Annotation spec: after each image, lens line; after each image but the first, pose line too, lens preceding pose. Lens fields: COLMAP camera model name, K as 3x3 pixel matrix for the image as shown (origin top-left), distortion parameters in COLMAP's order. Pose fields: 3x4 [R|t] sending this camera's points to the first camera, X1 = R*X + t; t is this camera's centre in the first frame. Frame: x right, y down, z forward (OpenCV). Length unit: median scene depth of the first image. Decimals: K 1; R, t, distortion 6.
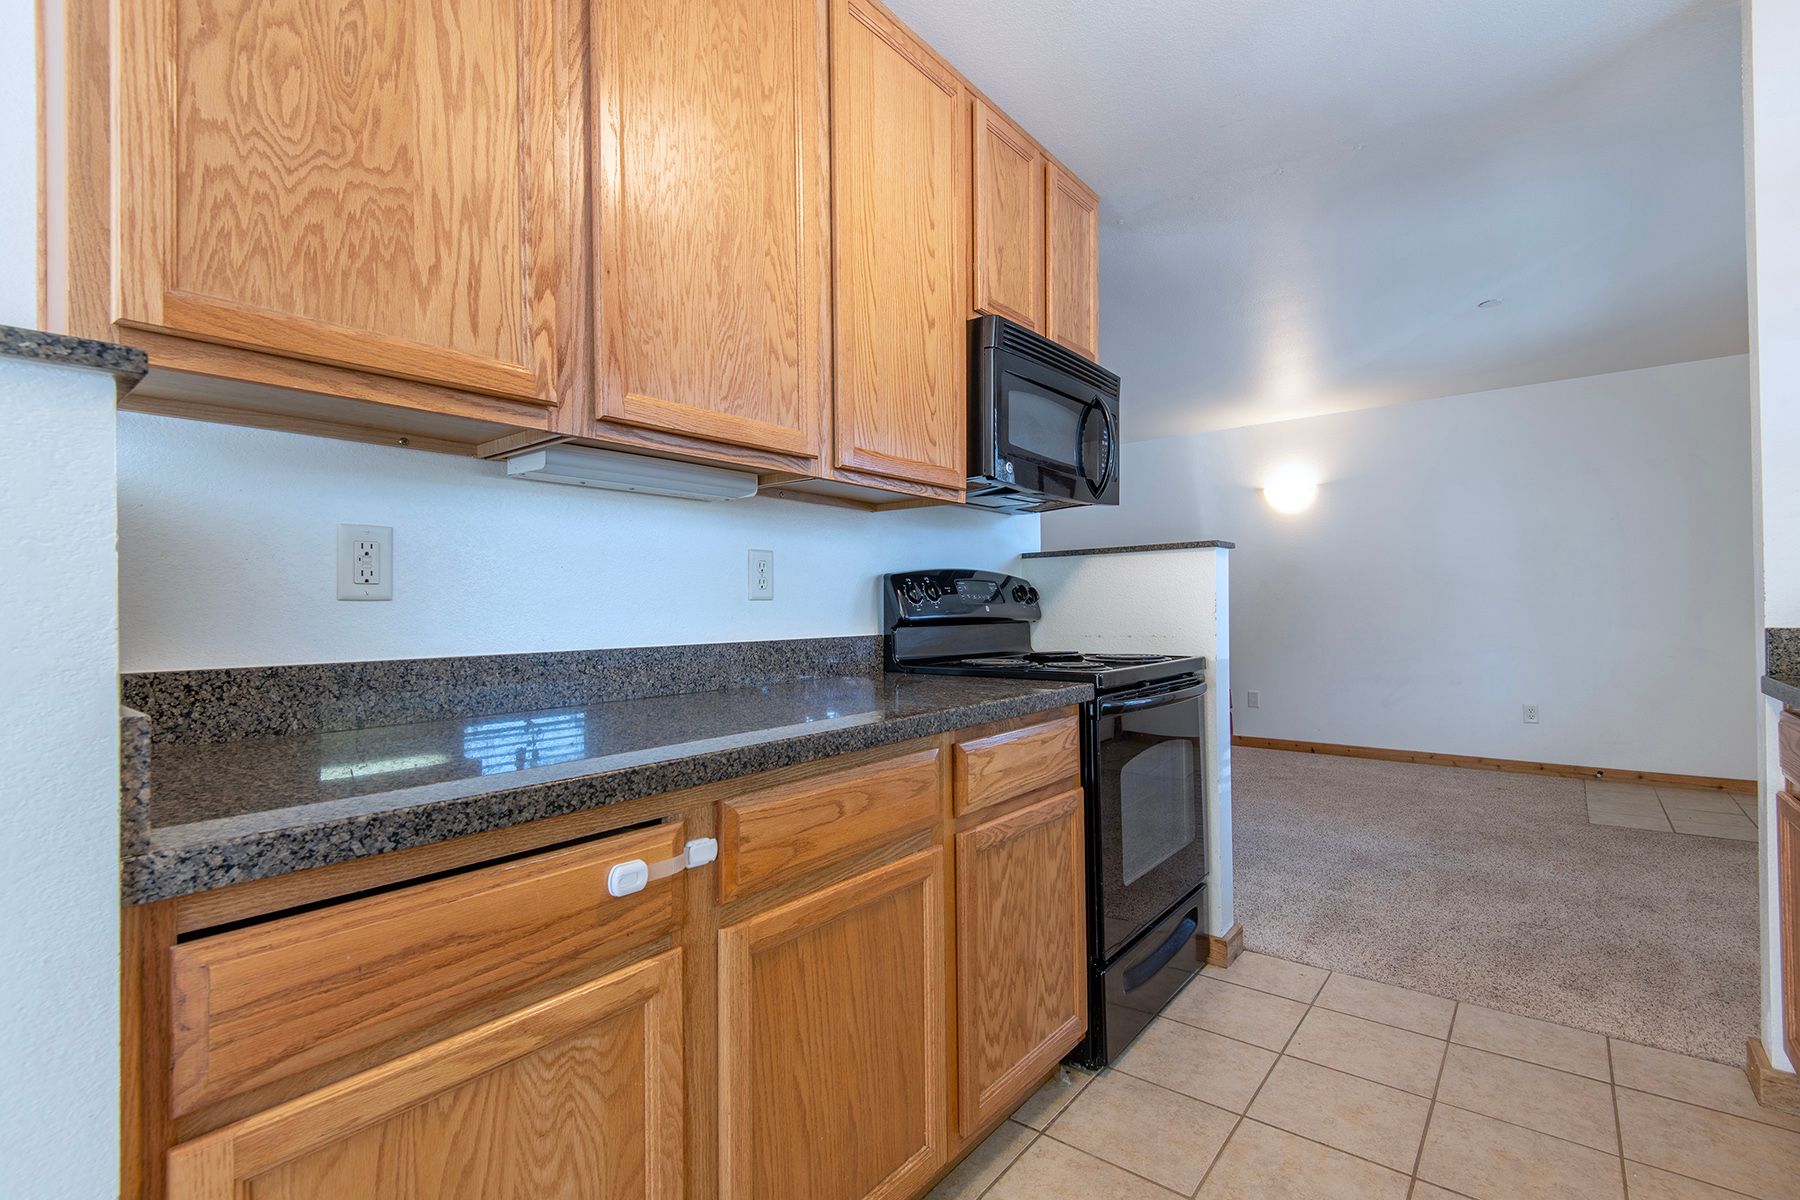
lens RADIAL K [[817.8, 0, 894.4], [0, 817.8, 602.9], [0, 0, 1]] dist [0.013758, -0.002410]
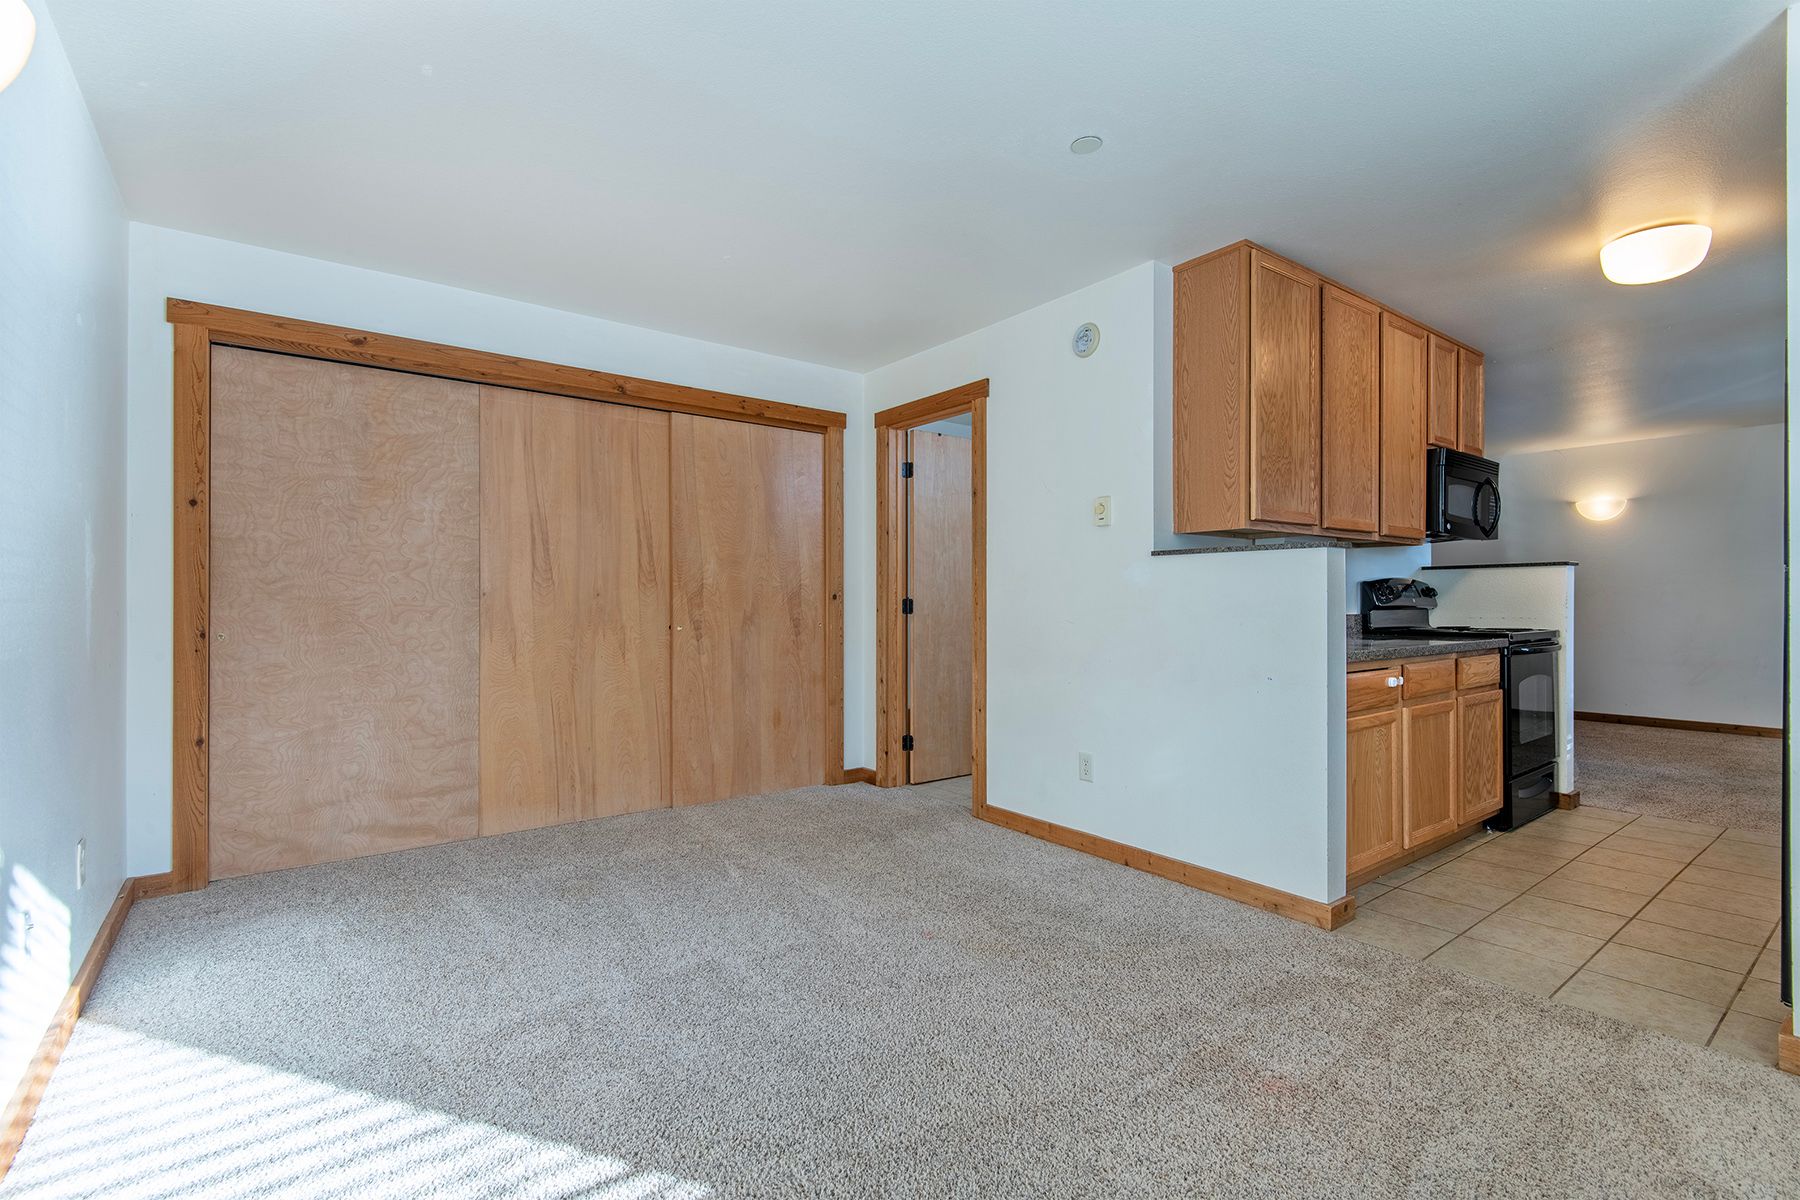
lens RADIAL K [[817.8, 0, 902.8], [0, 817.8, 603.3], [0, 0, 1]] dist [0.013758, -0.002410]
pose [[0.972981, 0.012873, -0.230528, -0.601044], [-0.010252, 0.999869, 0.012562, 0.001810], [0.230660, -0.009859, 0.972985, -1.067108]]
